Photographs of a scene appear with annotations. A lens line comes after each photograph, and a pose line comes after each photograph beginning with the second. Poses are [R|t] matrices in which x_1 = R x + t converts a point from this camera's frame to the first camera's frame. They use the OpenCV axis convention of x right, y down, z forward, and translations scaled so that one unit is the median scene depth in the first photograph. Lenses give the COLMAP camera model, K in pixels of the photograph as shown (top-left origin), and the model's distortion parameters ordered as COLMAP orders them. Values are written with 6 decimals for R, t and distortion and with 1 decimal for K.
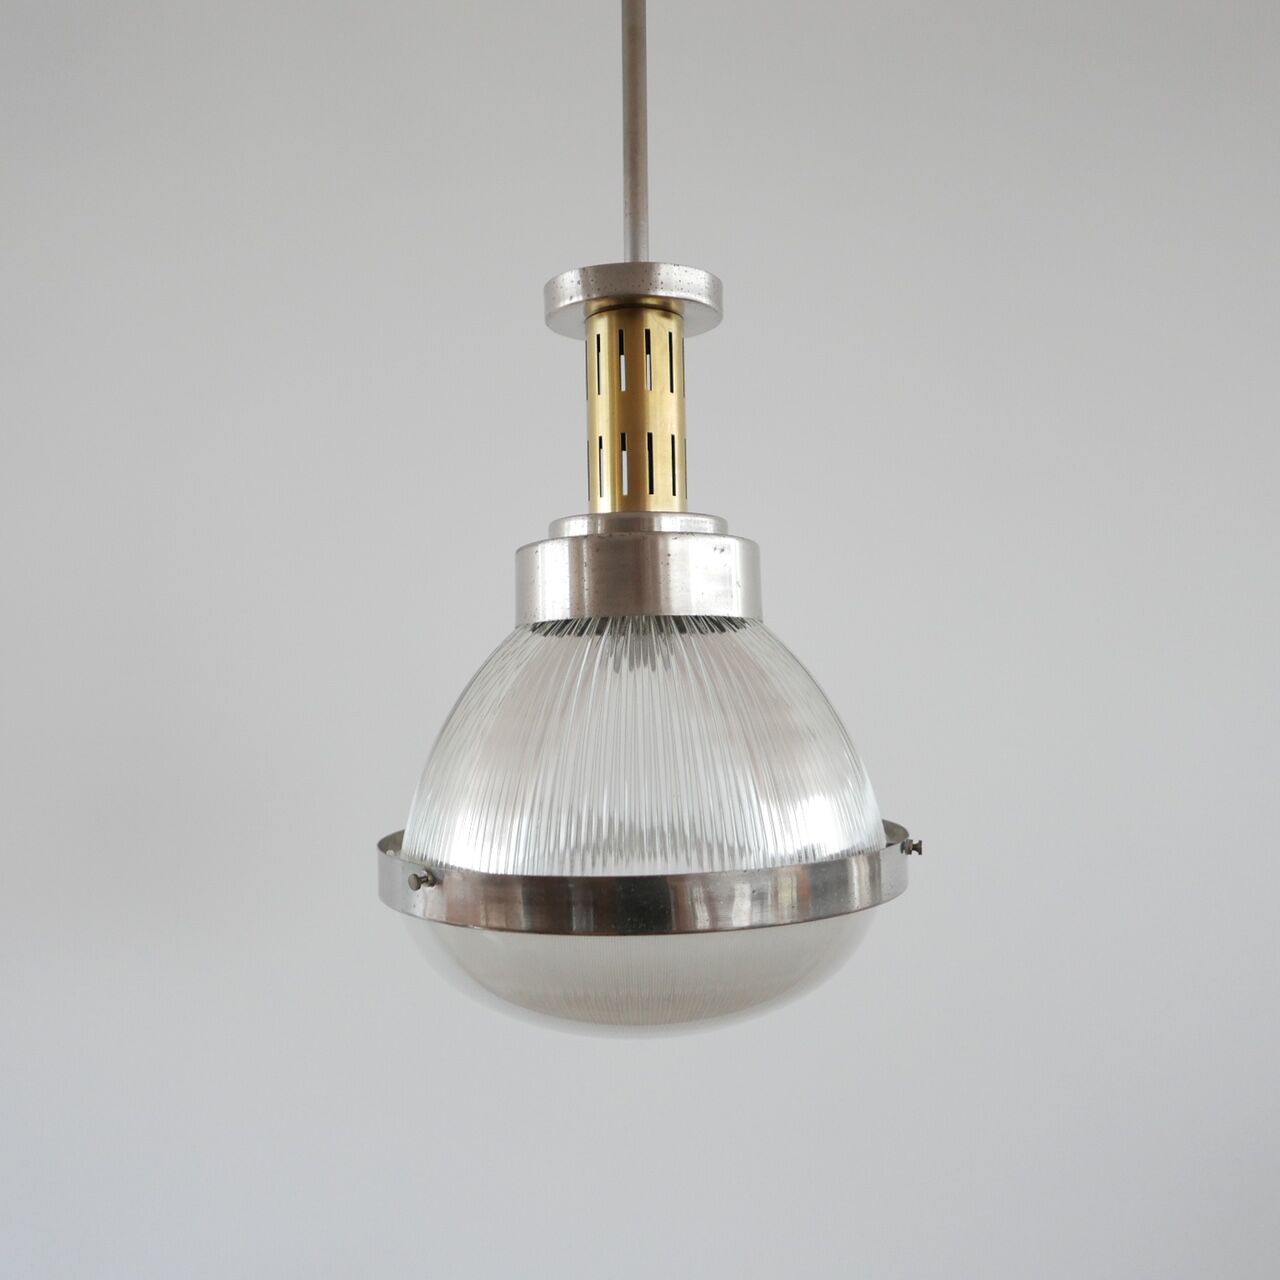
lens RADIAL K [[1285.5, 0, 607.2], [0, 1285.5, 639.1], [0, 0, 1]] dist [-0.002533, -0.007222]
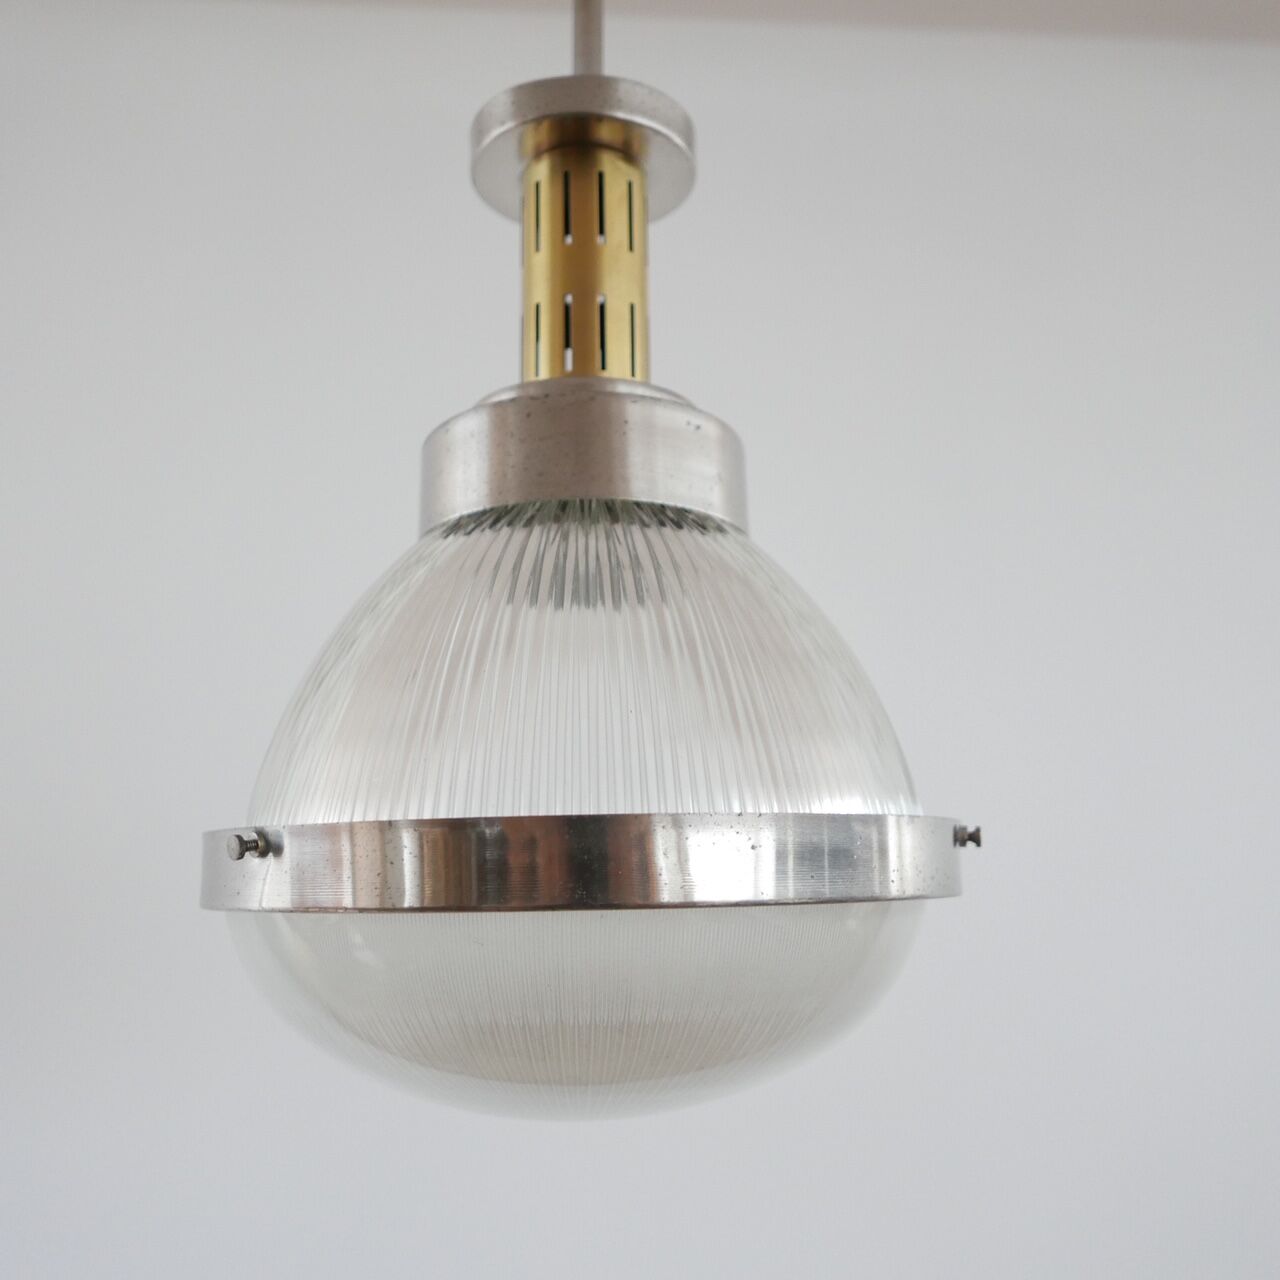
lens RADIAL K [[1285.5, 0, 607.2], [0, 1285.5, 639.1], [0, 0, 1]] dist [-0.002533, -0.007222]
pose [[0.999156, 0.017586, 0.037133, 0.011783], [-0.011554, 0.987562, -0.156802, 0.160082], [-0.039428, 0.156241, 0.986932, 0.282180]]
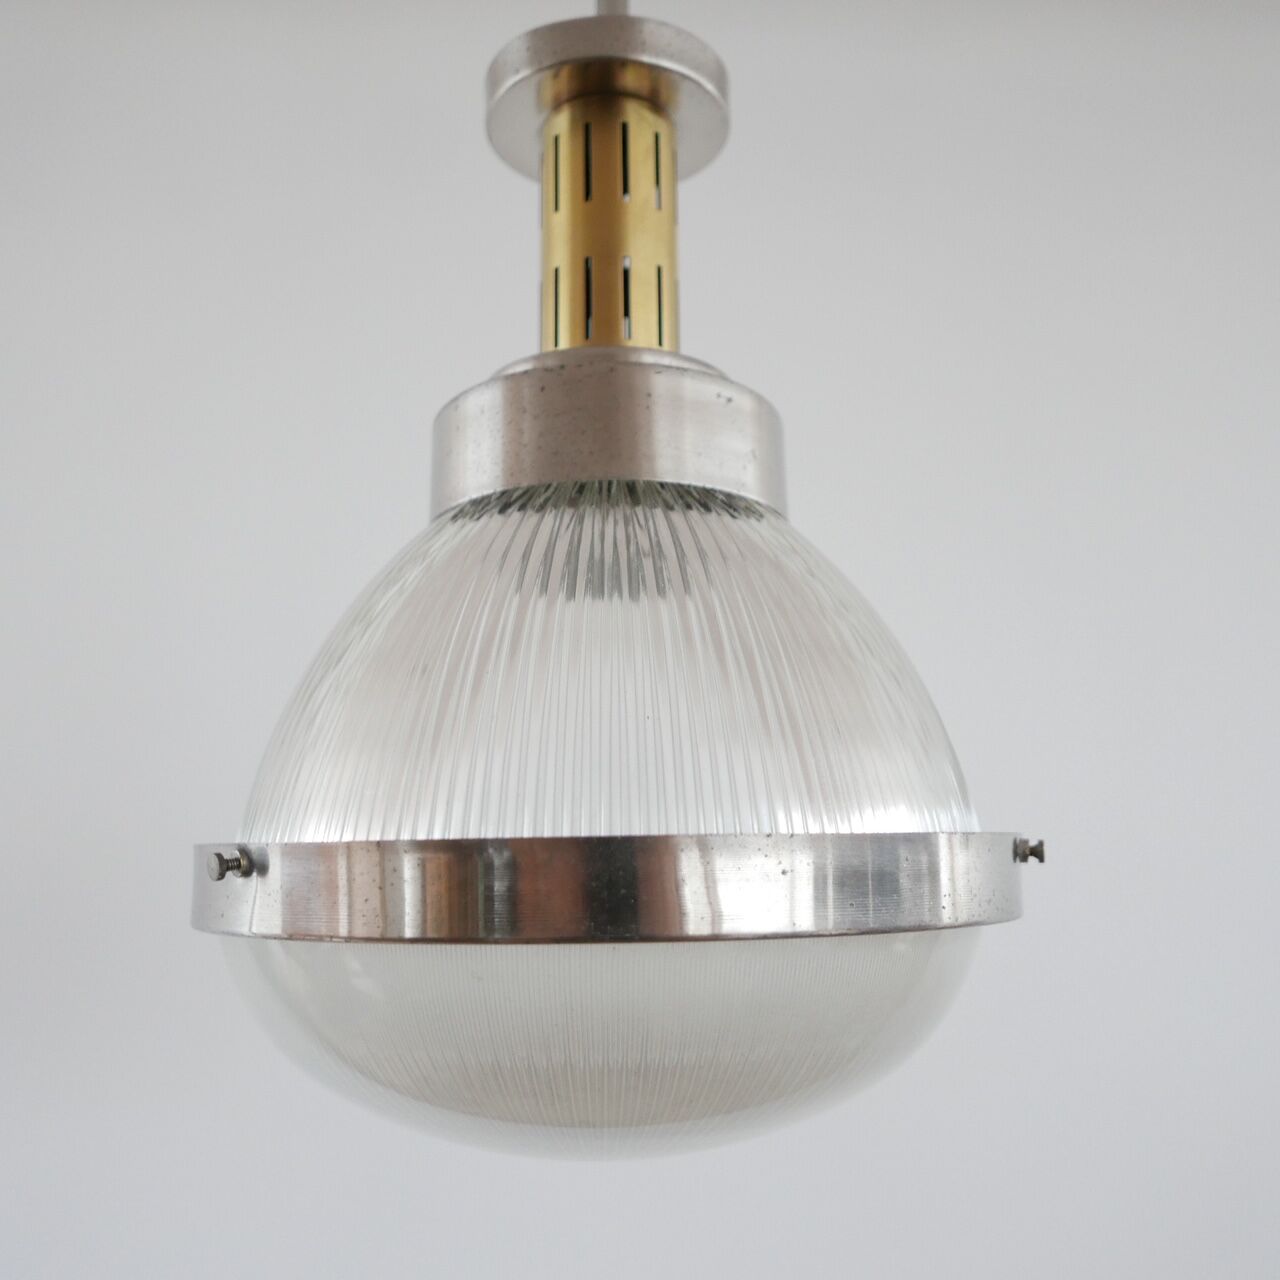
lens RADIAL K [[1285.5, 0, 607.2], [0, 1285.5, 639.1], [0, 0, 1]] dist [-0.002533, -0.007222]
pose [[0.999892, 0.013286, -0.006249, 0.030313], [-0.014032, 0.989996, -0.140398, 0.143388], [0.004321, 0.140471, 0.990075, 0.339167]]
